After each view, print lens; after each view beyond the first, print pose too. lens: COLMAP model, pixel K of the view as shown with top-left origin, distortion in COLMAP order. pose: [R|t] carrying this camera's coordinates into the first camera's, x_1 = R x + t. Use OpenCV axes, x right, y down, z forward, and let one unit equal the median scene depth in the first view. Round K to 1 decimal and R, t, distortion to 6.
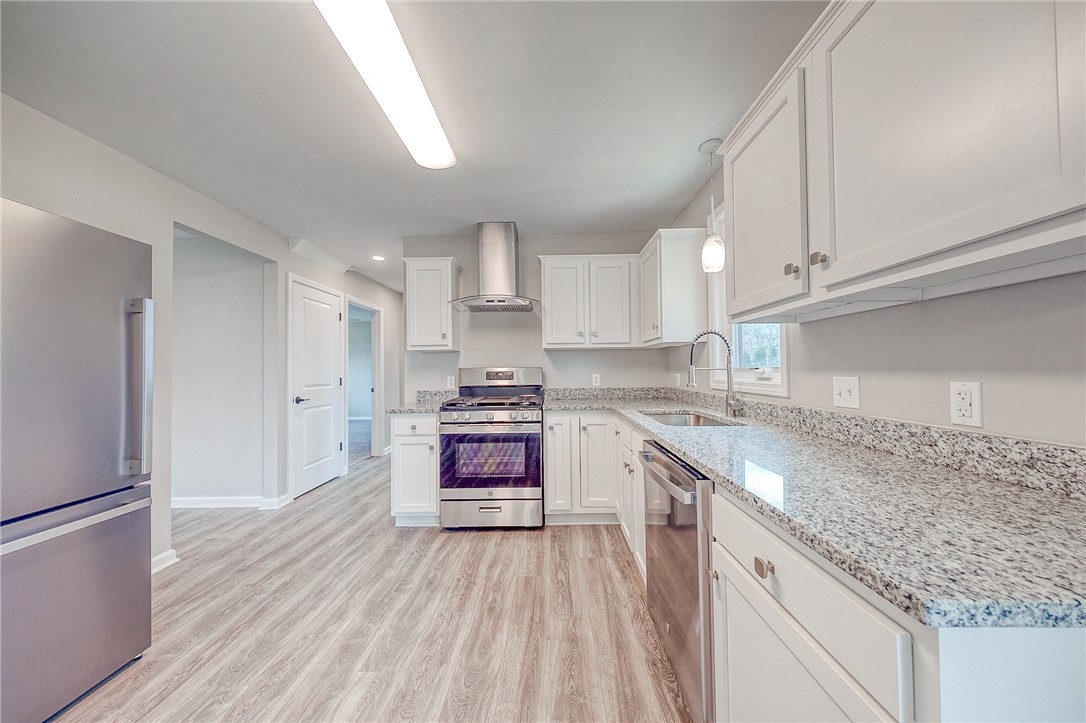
lens RADIAL K [[363.7, 0, 548.7], [0, 363.7, 361.9], [0, 0, 1]] dist [0.001318, -0.000028]
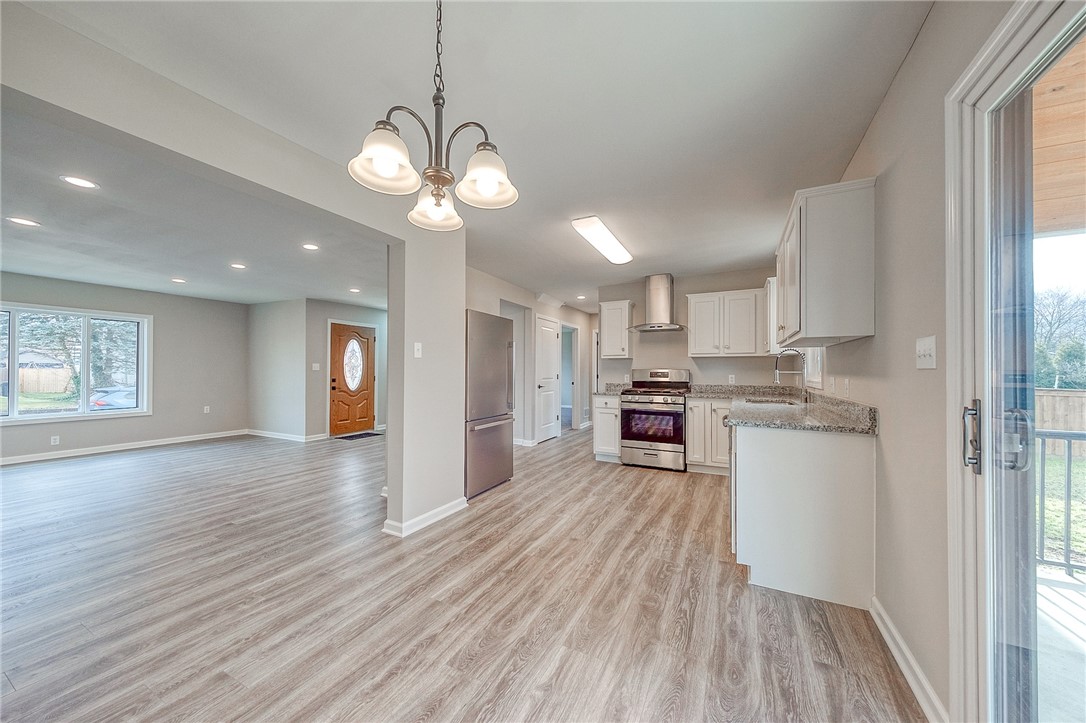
lens RADIAL K [[374.9, 0, 549.8], [0, 374.9, 366.3], [0, 0, 1]] dist [0.000868, -0.000024]
pose [[0.898044, 0.009890, -0.439793, 0.170419], [-0.003987, 0.999889, 0.014344, -0.021001], [0.439887, -0.011128, 0.897984, -0.719038]]
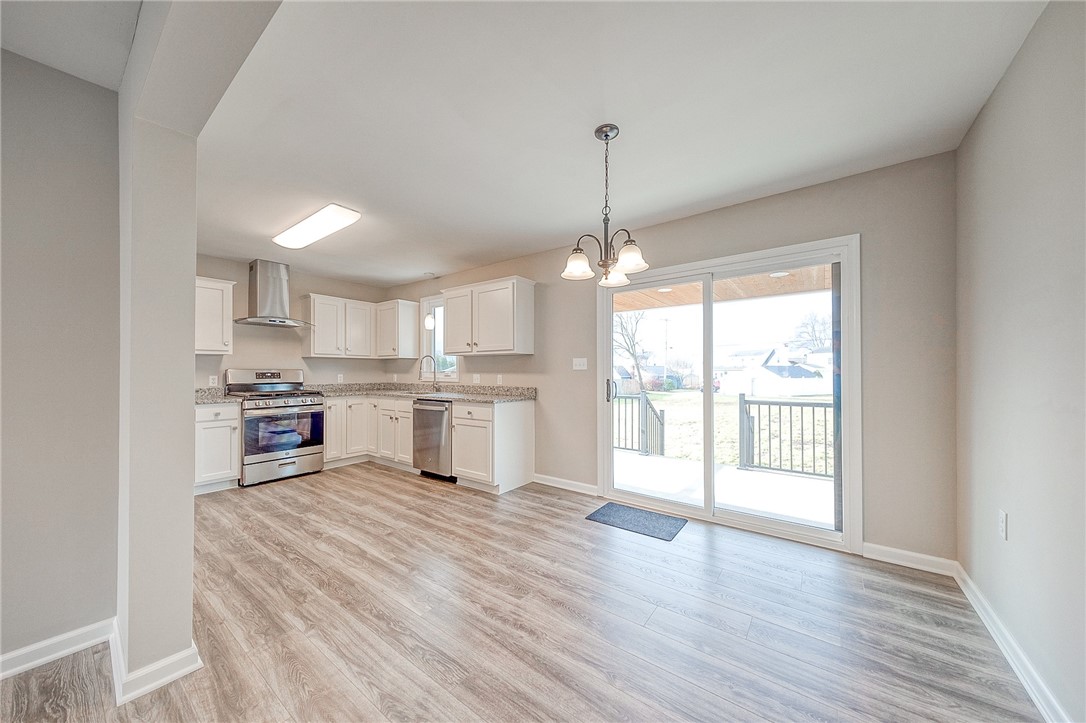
lens RADIAL K [[366.6, 0, 548.3], [0, 366.6, 367.2], [0, 0, 1]] dist [0.001047, -0.000039]
pose [[0.579854, 0.020196, 0.814470, -0.762476], [-0.023812, 0.999686, -0.007836, -0.006945], [-0.814373, -0.014850, 0.580152, -0.732688]]
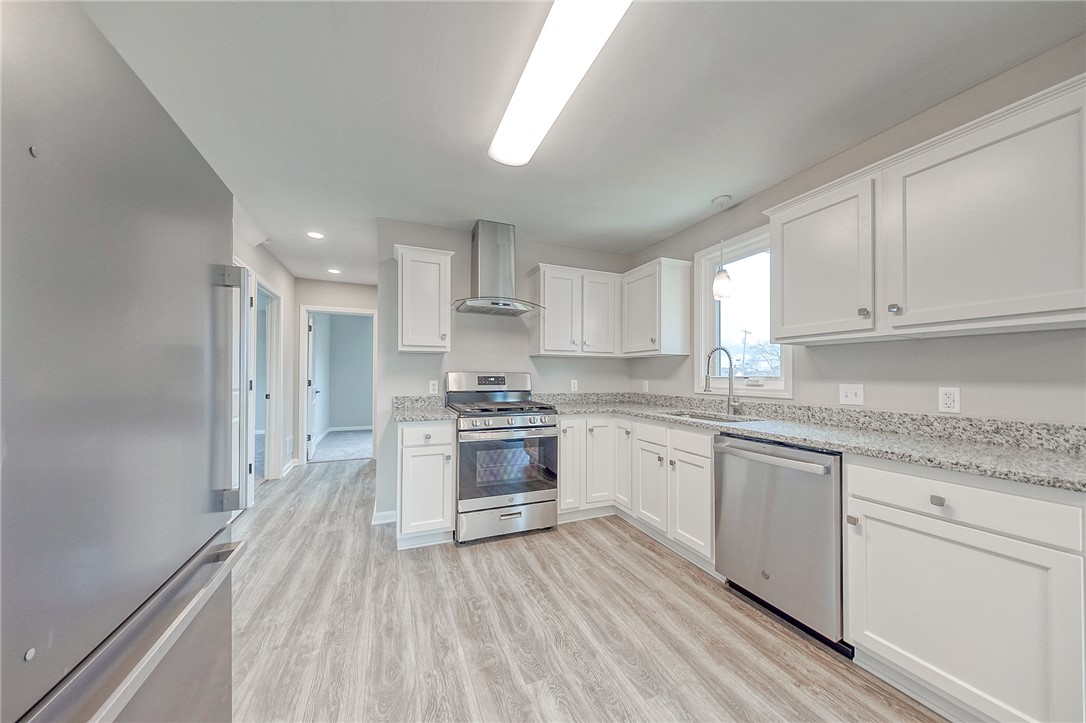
lens RADIAL K [[368.8, 0, 543.8], [0, 368.8, 370.5], [0, 0, 1]] dist [0.001559, -0.000024]
pose [[0.920164, 0.023508, 0.390828, -0.471008], [-0.026062, 0.999660, 0.001231, 0.007212], [-0.390666, -0.011318, 0.920463, 0.047677]]
